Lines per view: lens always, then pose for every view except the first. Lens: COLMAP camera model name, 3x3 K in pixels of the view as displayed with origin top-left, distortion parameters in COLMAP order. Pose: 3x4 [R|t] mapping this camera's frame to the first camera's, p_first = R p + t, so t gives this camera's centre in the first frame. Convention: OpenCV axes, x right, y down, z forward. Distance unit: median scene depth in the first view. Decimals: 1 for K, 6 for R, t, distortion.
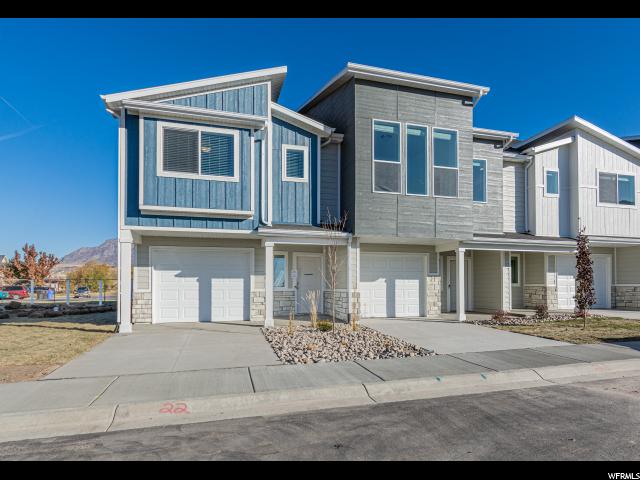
lens RADIAL K [[340.0, 0, 318.1], [0, 340.0, 229.7], [0, 0, 1]] dist [0.001831, 0.000253]
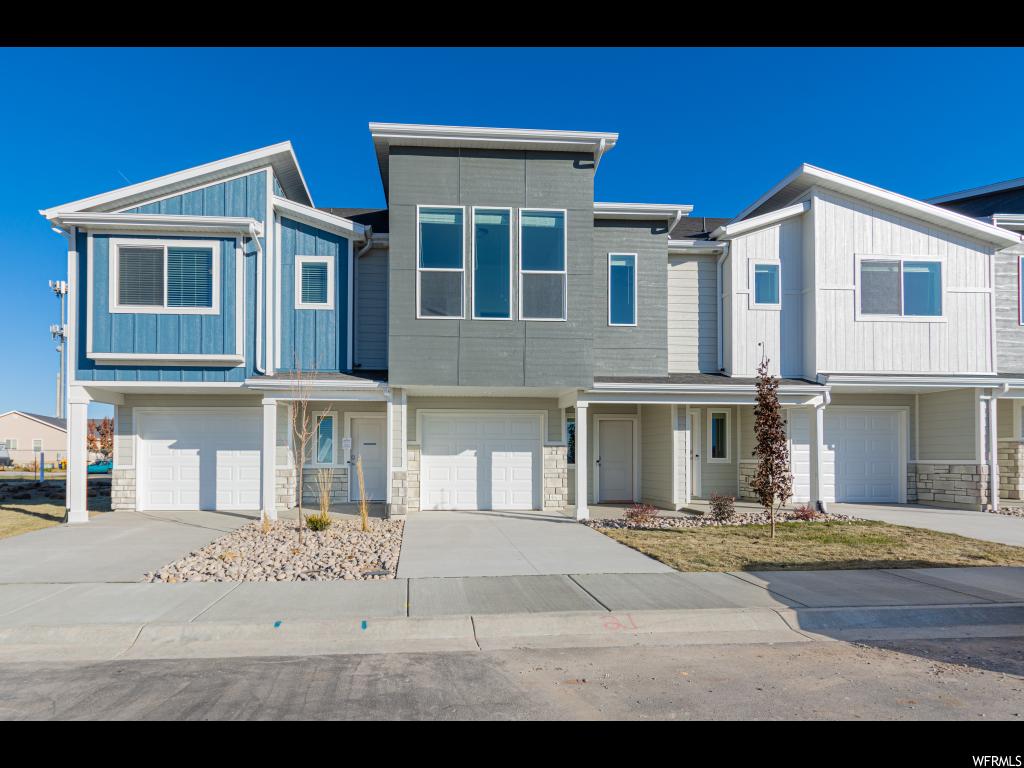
lens RADIAL K [[467.6, 0, 512.0], [0, 467.6, 384.0], [0, 0, 1]] dist [0.001479, 0.000043]
pose [[0.978525, -0.028324, -0.204173, 0.505680], [0.030358, 0.999516, 0.006838, 0.014584], [0.203881, -0.012890, 0.978911, 0.156777]]
